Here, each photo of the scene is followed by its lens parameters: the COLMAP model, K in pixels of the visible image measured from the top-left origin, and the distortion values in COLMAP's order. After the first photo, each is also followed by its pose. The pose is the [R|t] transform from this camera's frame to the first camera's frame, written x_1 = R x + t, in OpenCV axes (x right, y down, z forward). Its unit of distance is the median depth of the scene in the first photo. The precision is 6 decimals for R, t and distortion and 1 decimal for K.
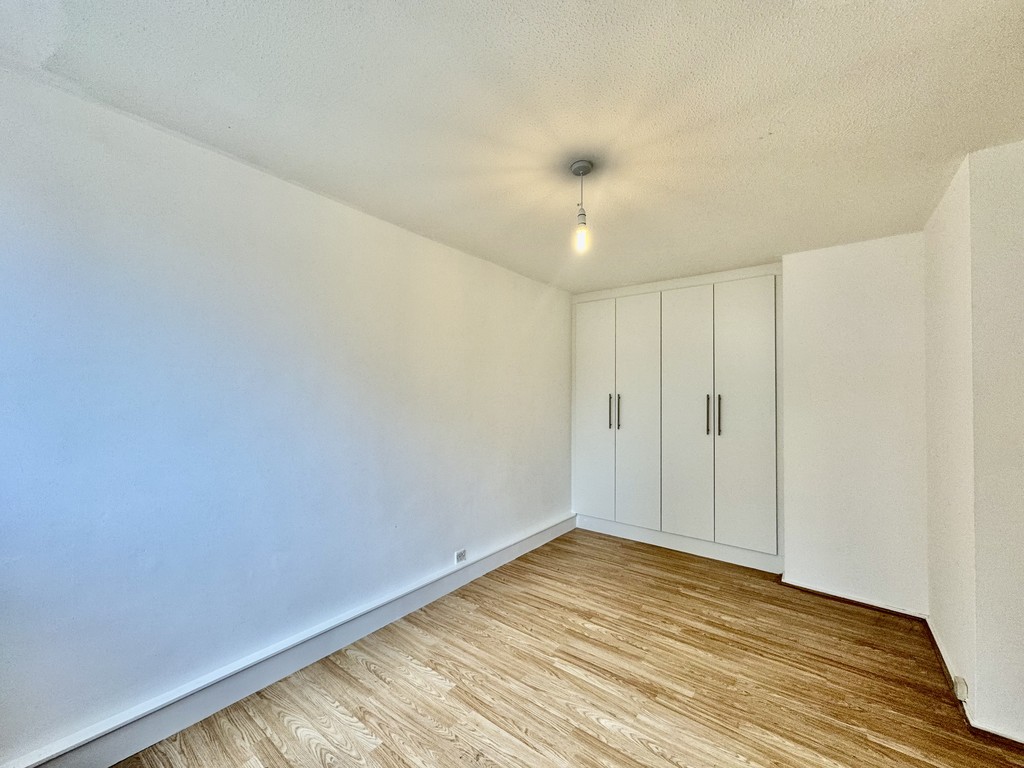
lens RADIAL K [[408.1, 0, 510.8], [0, 408.1, 384.0], [0, 0, 1]] dist [-0.002635, 0.000184]
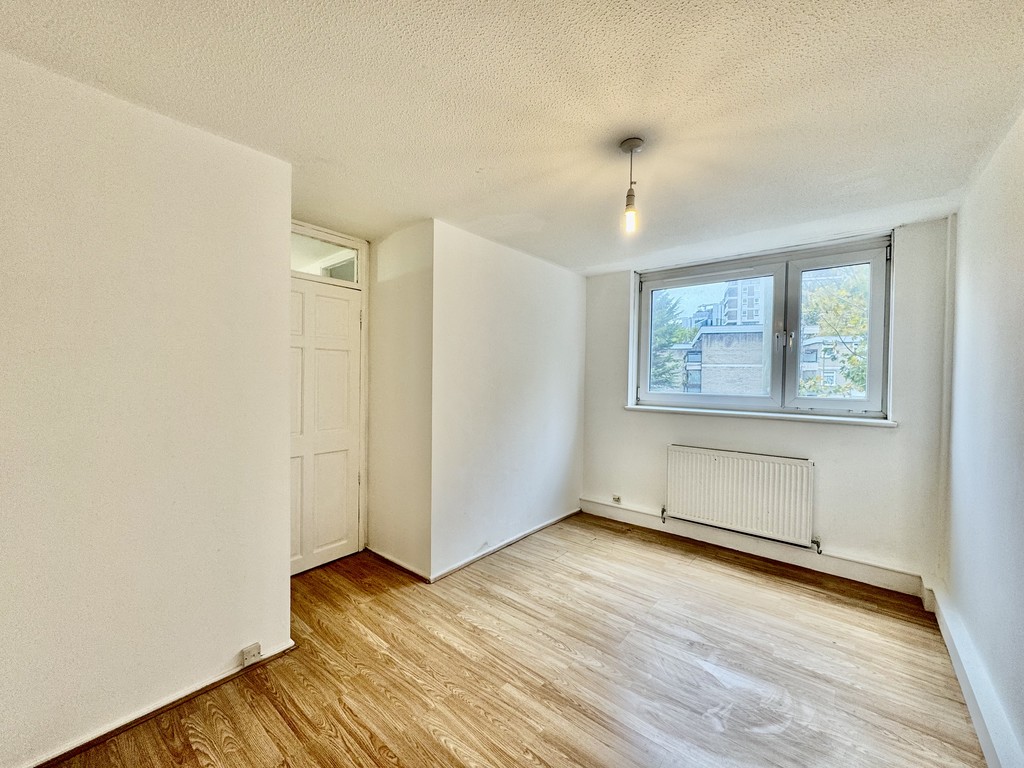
lens RADIAL K [[408.1, 0, 510.8], [0, 408.1, 384.0], [0, 0, 1]] dist [-0.002635, 0.000184]
pose [[-0.999006, -0.023679, 0.037756, 0.311584], [-0.023986, 0.999683, -0.007710, 0.036202], [-0.037562, -0.008608, -0.999257, 1.502516]]
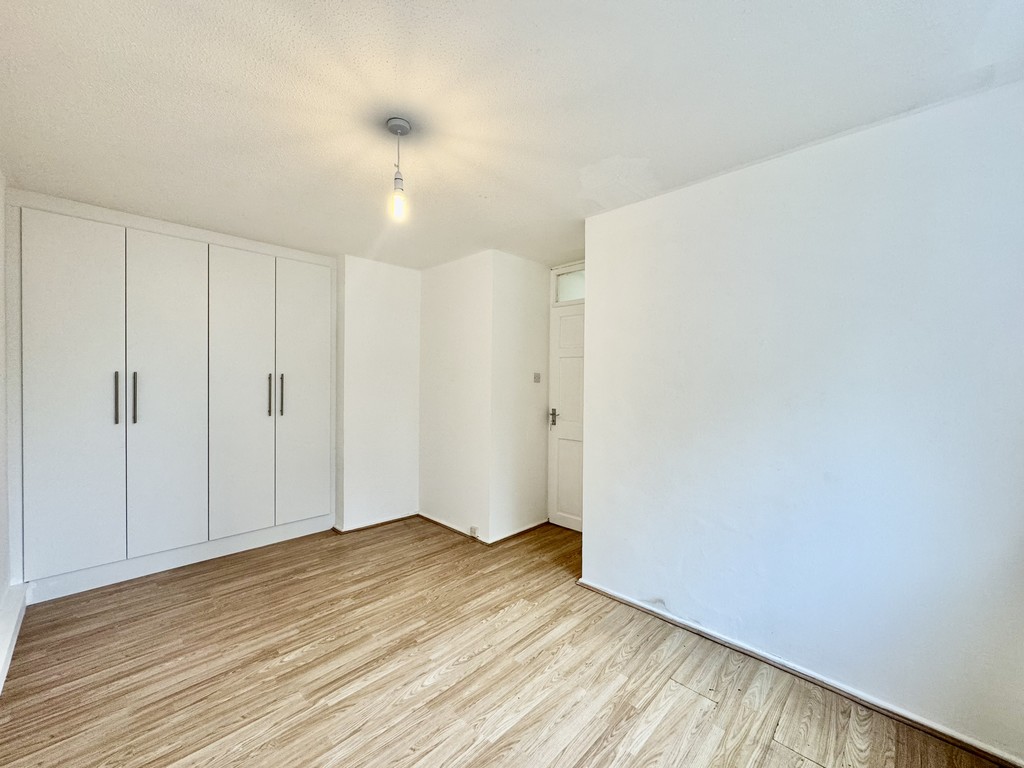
lens RADIAL K [[408.1, 0, 510.8], [0, 408.1, 384.0], [0, 0, 1]] dist [-0.002635, 0.000184]
pose [[0.112344, -0.020261, 0.993463, -0.546630], [-0.033106, 0.999161, 0.024121, 0.012009], [-0.993118, -0.035600, 0.111579, 0.480117]]
